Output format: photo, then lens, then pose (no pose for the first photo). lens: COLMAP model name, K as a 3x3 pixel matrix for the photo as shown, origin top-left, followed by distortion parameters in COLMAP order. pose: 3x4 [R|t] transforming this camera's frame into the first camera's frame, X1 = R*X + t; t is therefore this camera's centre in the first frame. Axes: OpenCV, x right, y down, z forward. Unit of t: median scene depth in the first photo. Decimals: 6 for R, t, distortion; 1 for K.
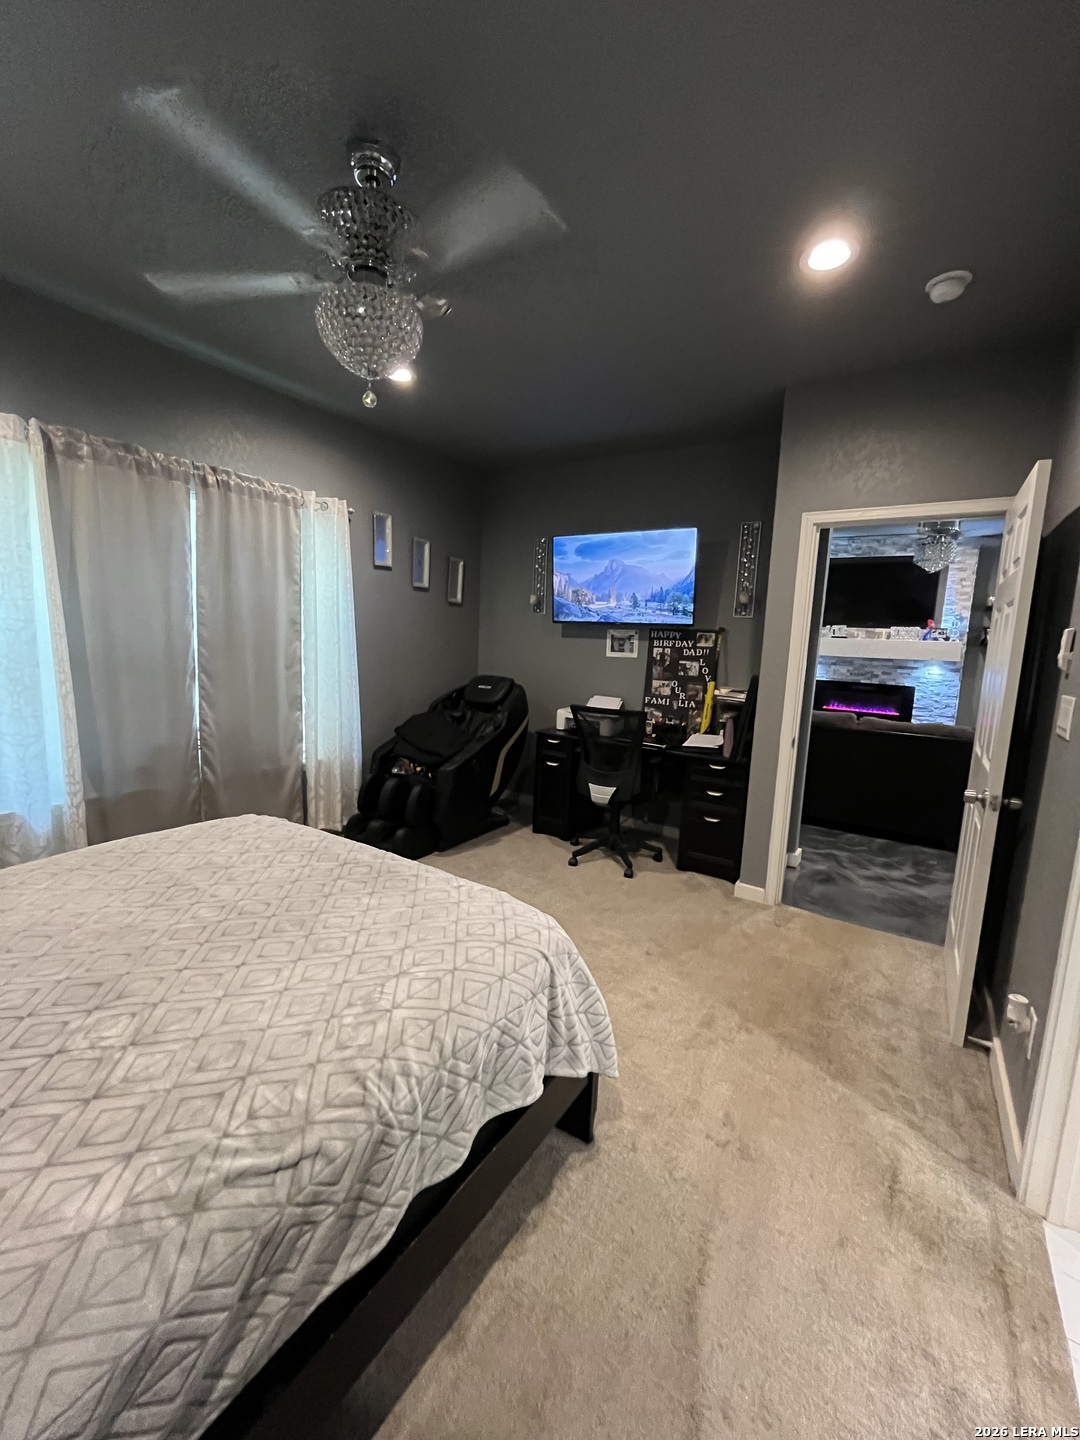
lens RADIAL K [[585.4, 0, 541.3], [0, 585.4, 719.0], [0, 0, 1]] dist [-0.003278, -0.000169]
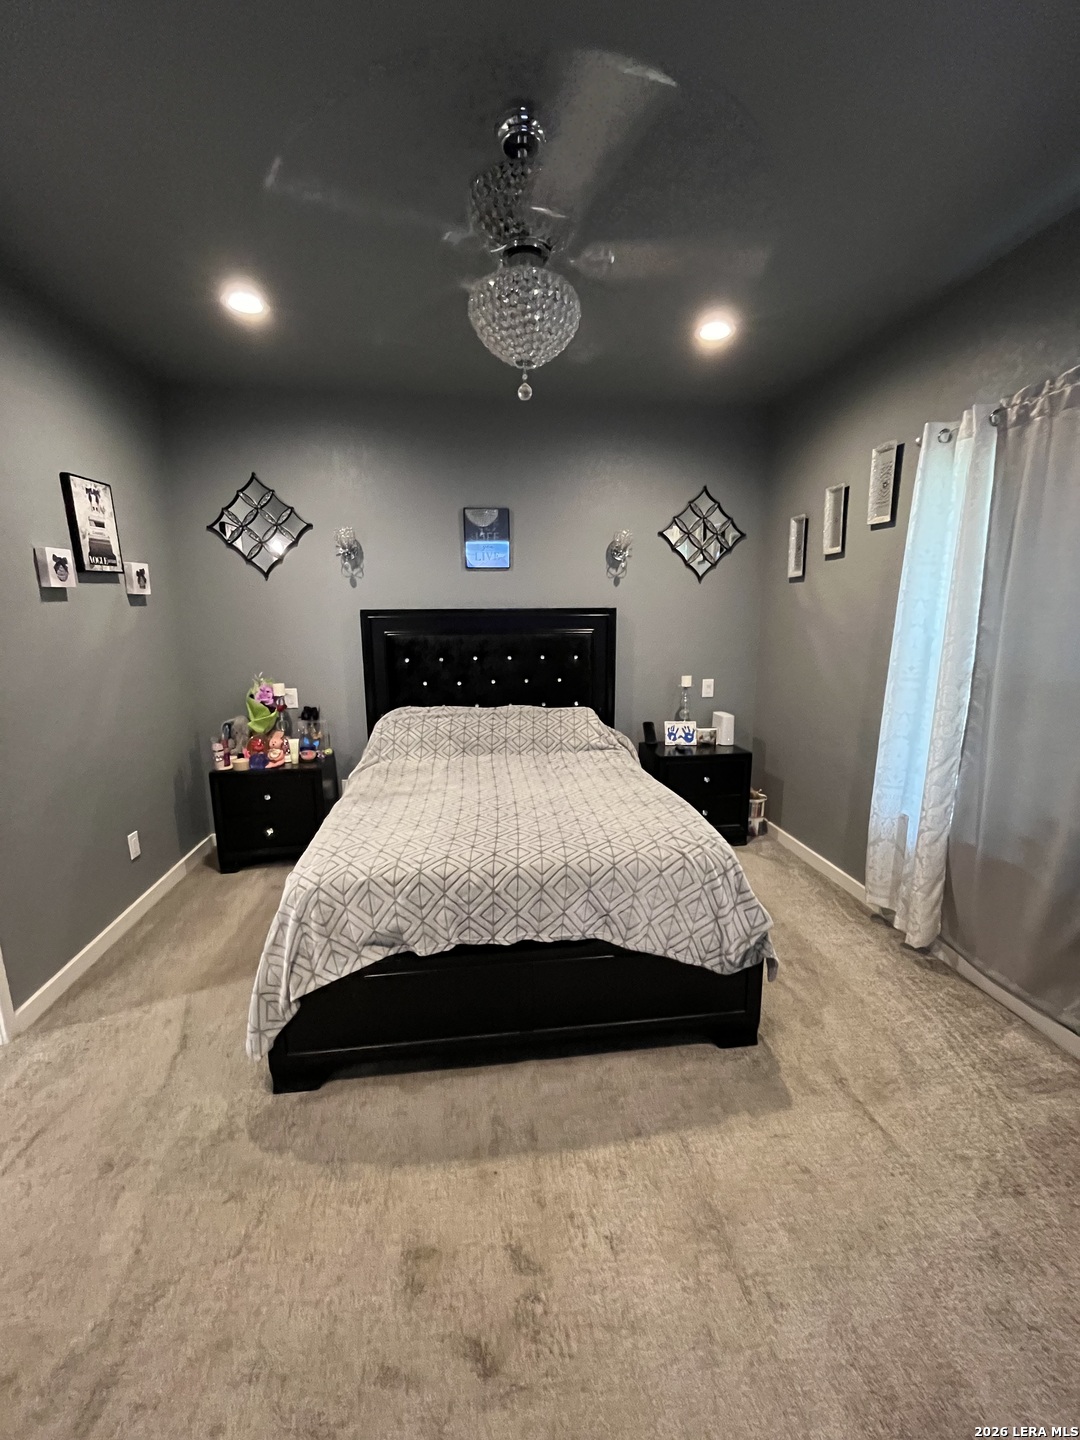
lens RADIAL K [[585.4, 0, 544.8], [0, 585.4, 720.5], [0, 0, 1]] dist [-0.003278, -0.000169]
pose [[-0.758388, 0.080951, -0.646757, 0.219203], [-0.115938, 0.959681, 0.256068, -0.178030], [0.641410, 0.269183, -0.718425, 1.182295]]
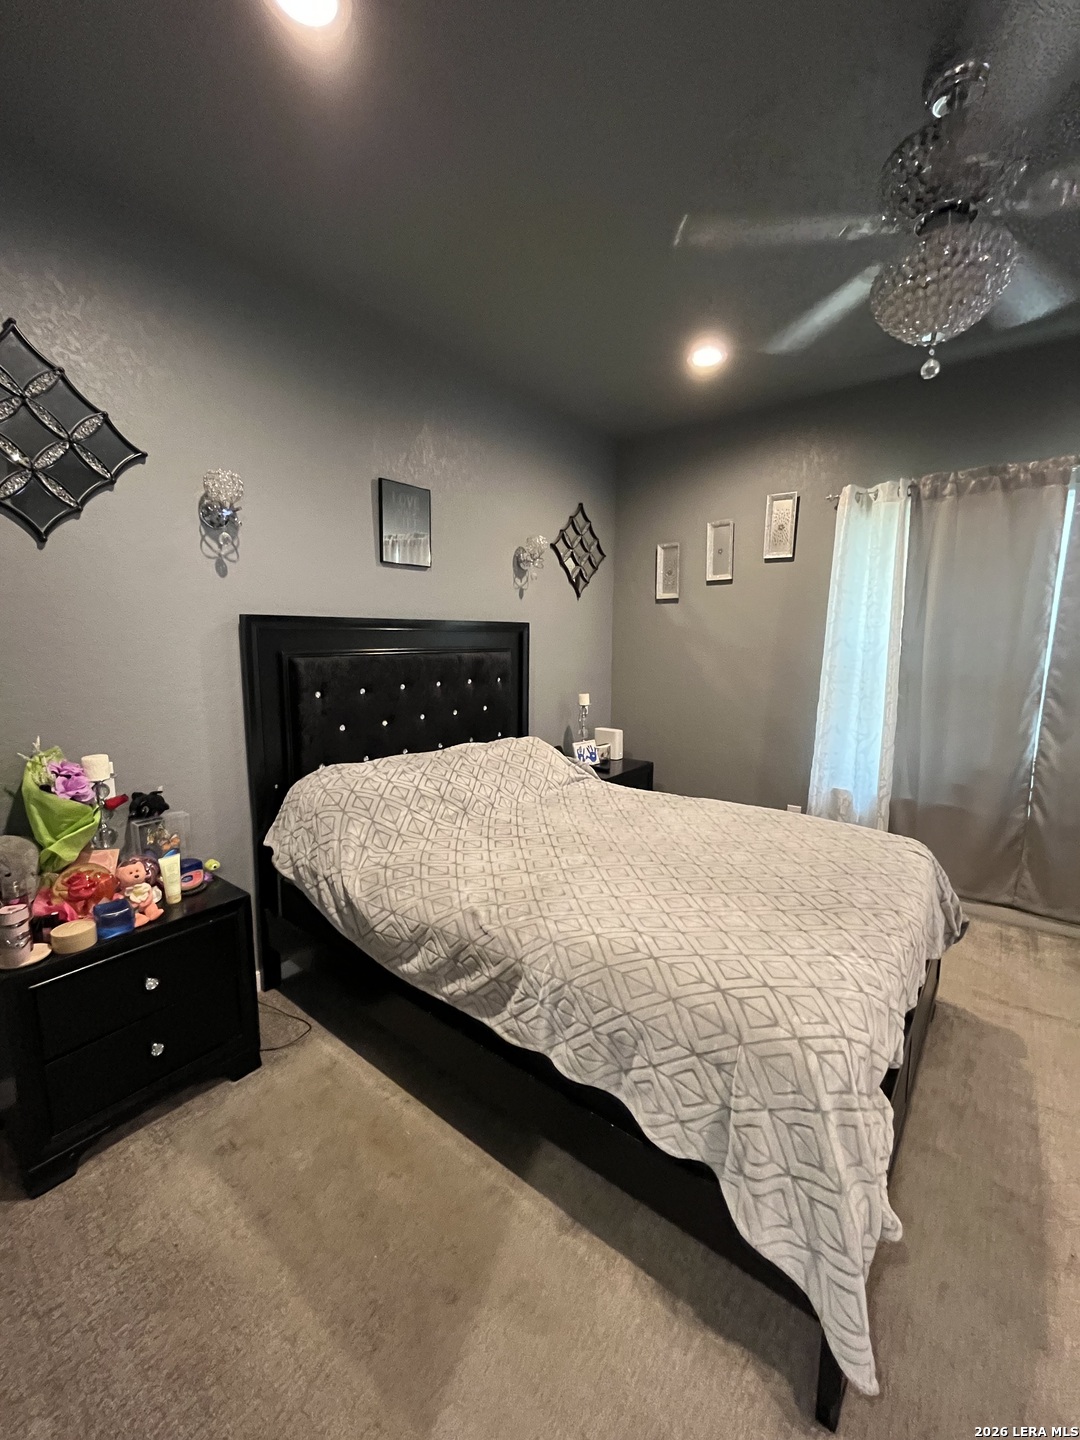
lens RADIAL K [[585.4, 0, 545.3], [0, 585.4, 719.7], [0, 0, 1]] dist [-0.003278, -0.000169]
pose [[-0.098563, 0.099180, -0.990176, 0.411657], [-0.145794, 0.982845, 0.112958, -0.041150], [0.984393, 0.155495, -0.082413, 0.387019]]
